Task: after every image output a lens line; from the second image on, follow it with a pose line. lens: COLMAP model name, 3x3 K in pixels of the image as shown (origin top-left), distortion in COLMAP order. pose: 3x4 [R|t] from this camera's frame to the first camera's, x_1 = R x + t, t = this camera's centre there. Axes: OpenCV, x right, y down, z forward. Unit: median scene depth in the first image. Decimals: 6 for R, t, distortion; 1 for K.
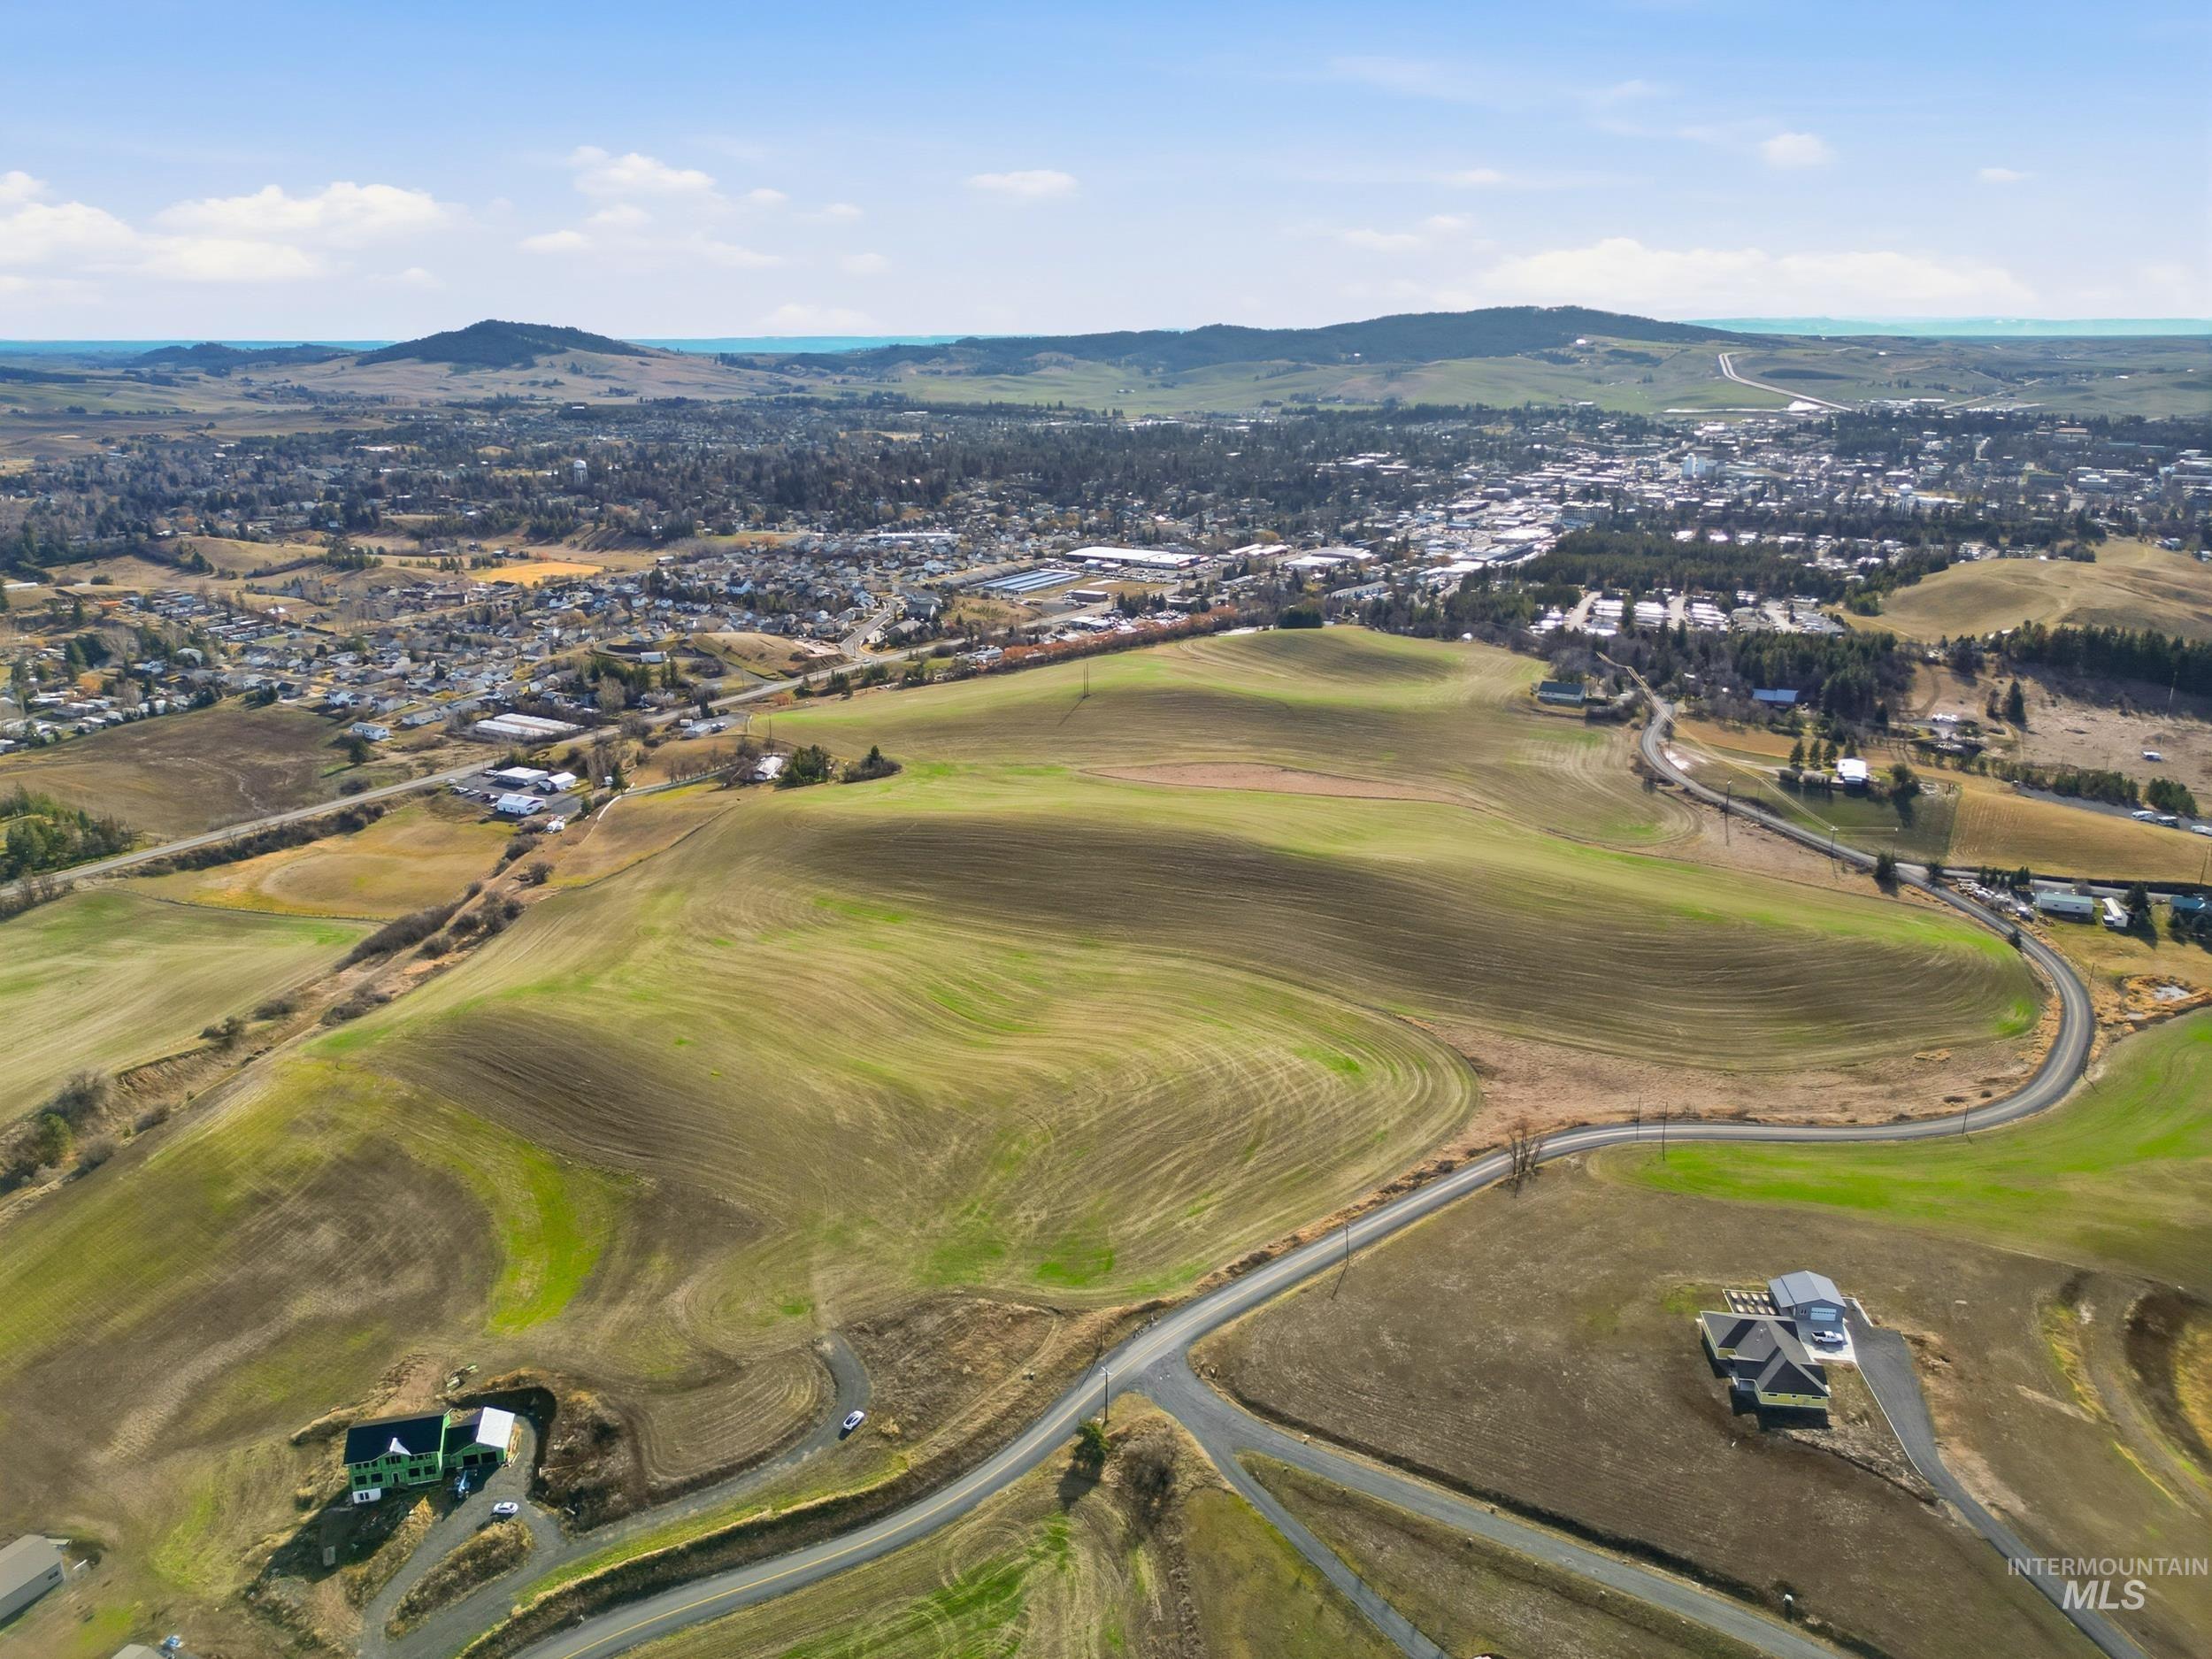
lens RADIAL K [[1536.1, 0, 1106.9], [0, 1536.1, 829.5], [0, 0, 1]] dist [0.079468, -0.079956]
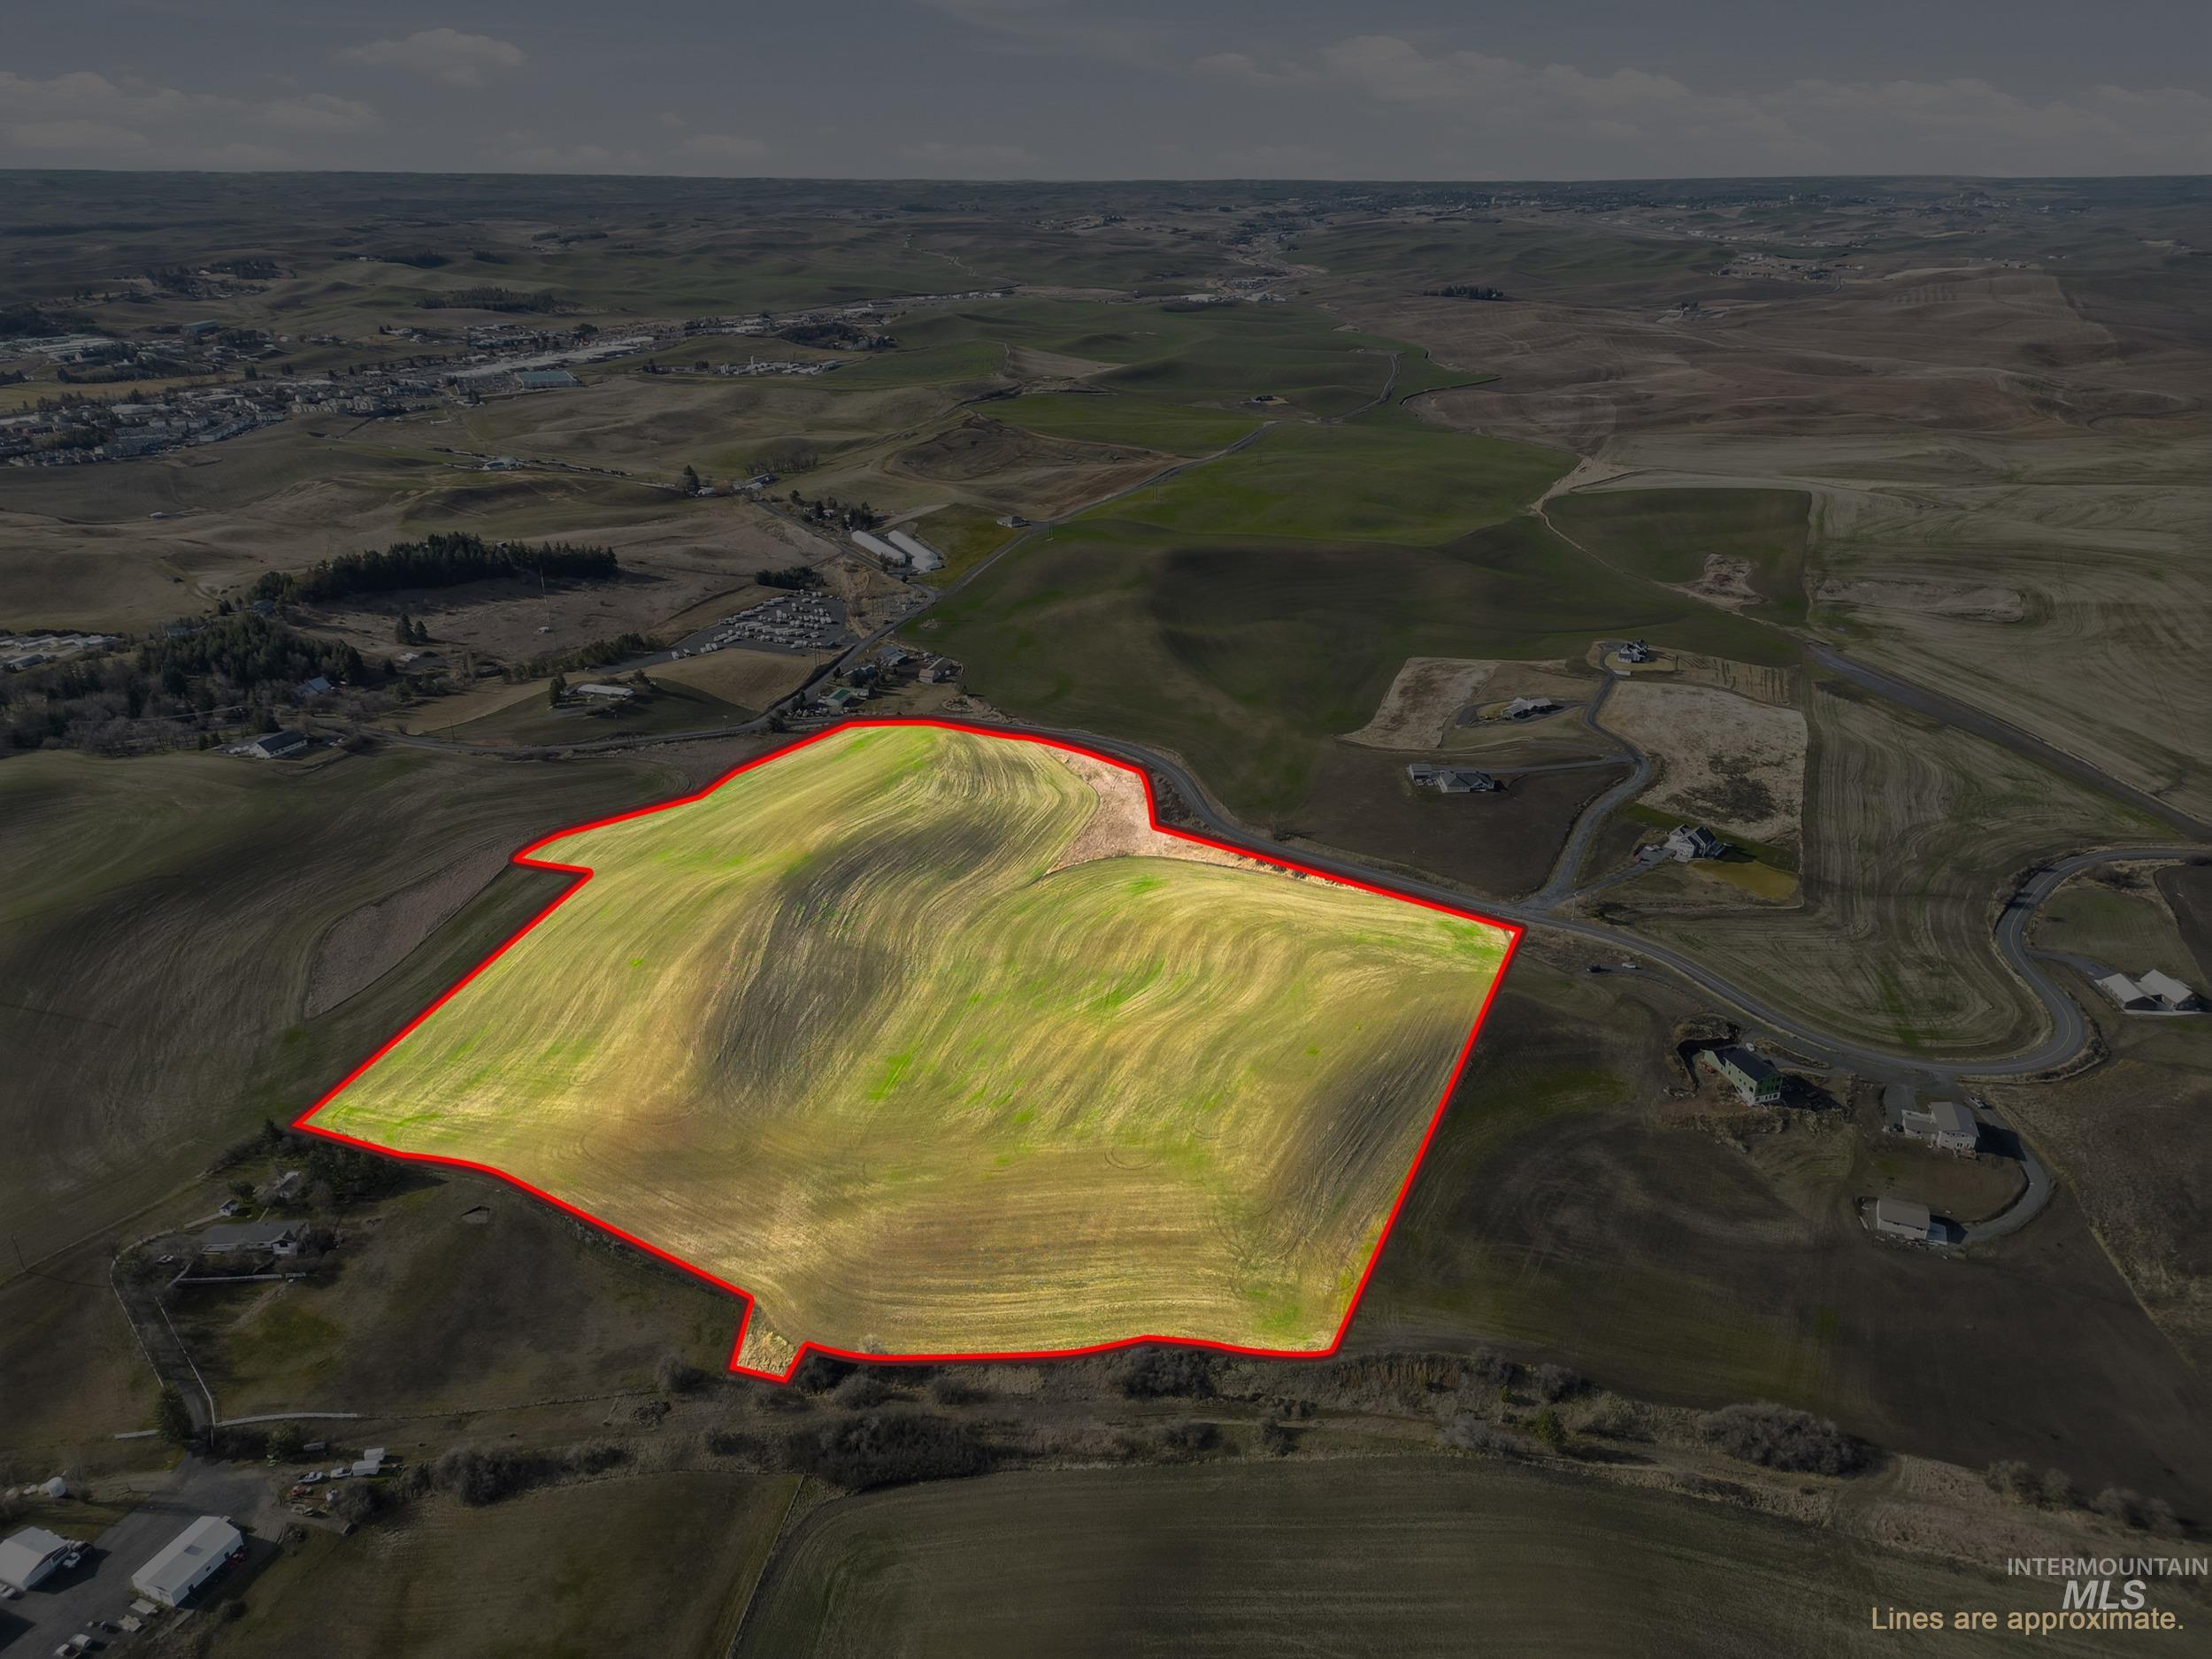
lens RADIAL K [[1533.8, 0, 1106.0], [0, 1533.8, 829.5], [0, 0, 1]] dist [0.079909, -0.078281]
pose [[-0.099643, -0.392555, 0.914315, -0.644146], [0.307786, 0.861662, 0.403492, -0.275410], [-0.946224, 0.321619, 0.034964, 0.521035]]
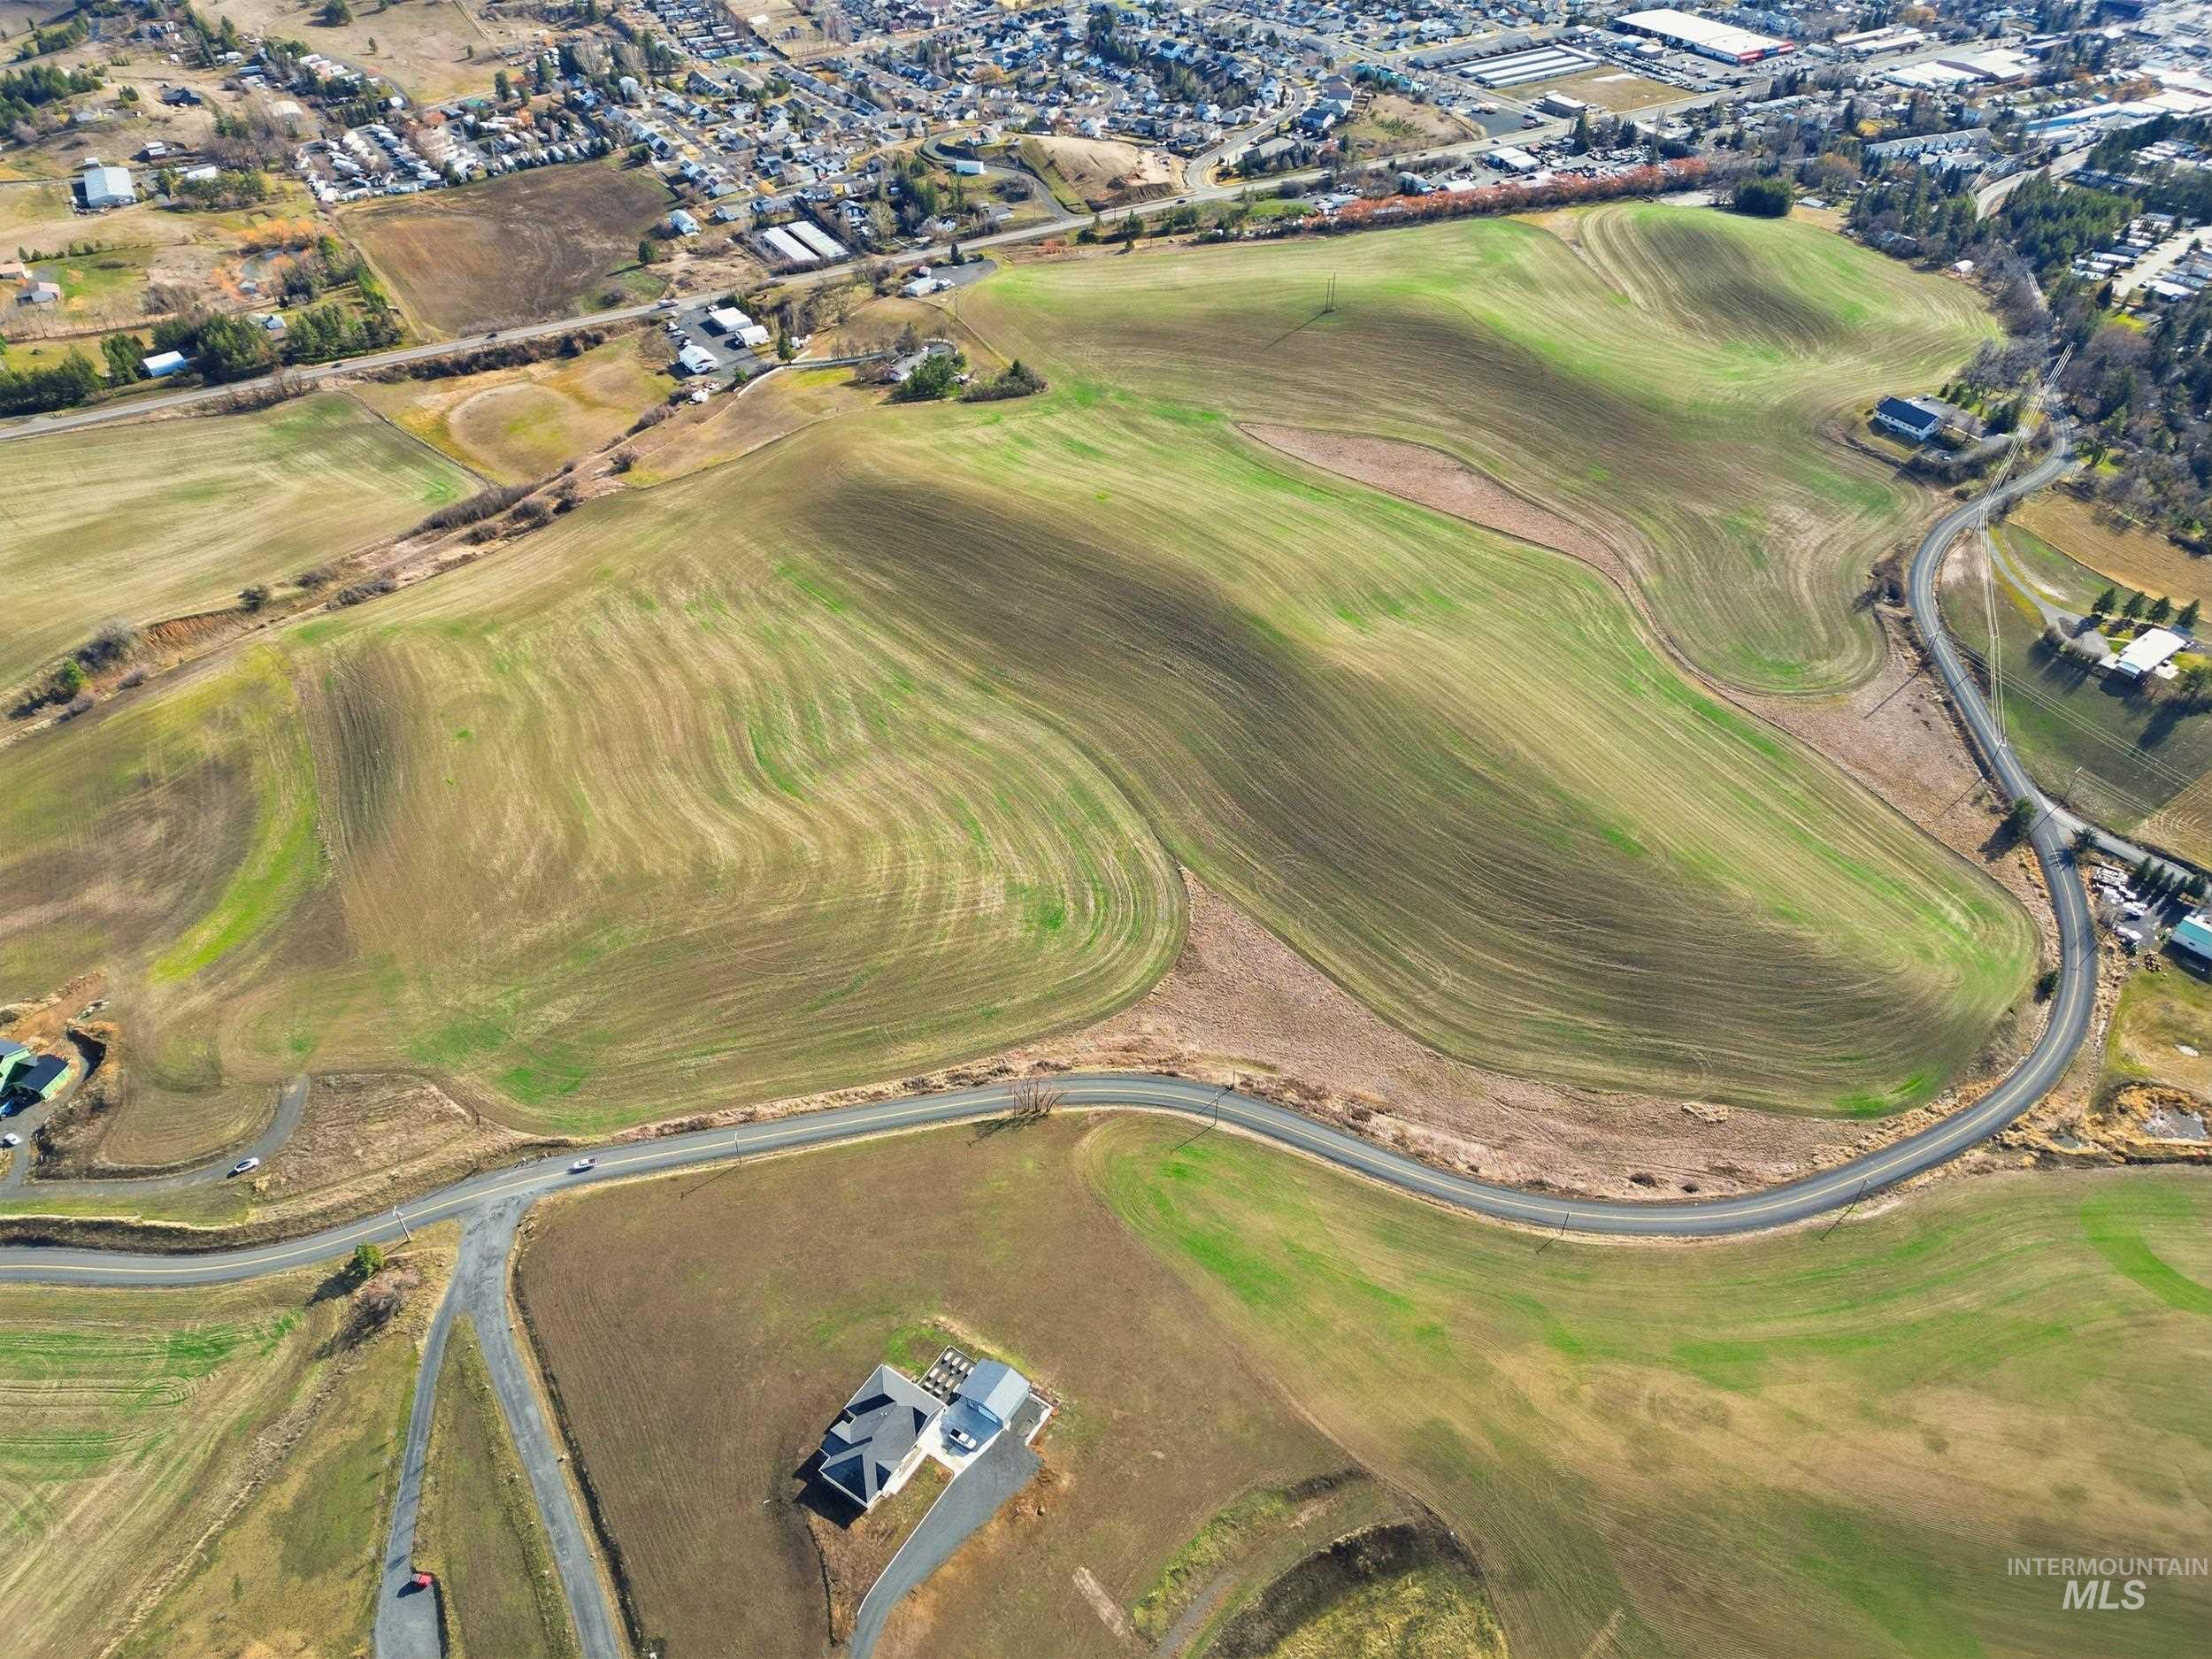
lens RADIAL K [[1529.8, 0, 1108.4], [0, 1529.8, 828.1], [0, 0, 1]] dist [0.078715, -0.072615]
pose [[0.887767, 0.300954, -0.348276, 0.276832], [-0.147064, 0.902435, 0.404948, -0.162761], [0.436167, -0.308281, 0.845412, 0.111186]]
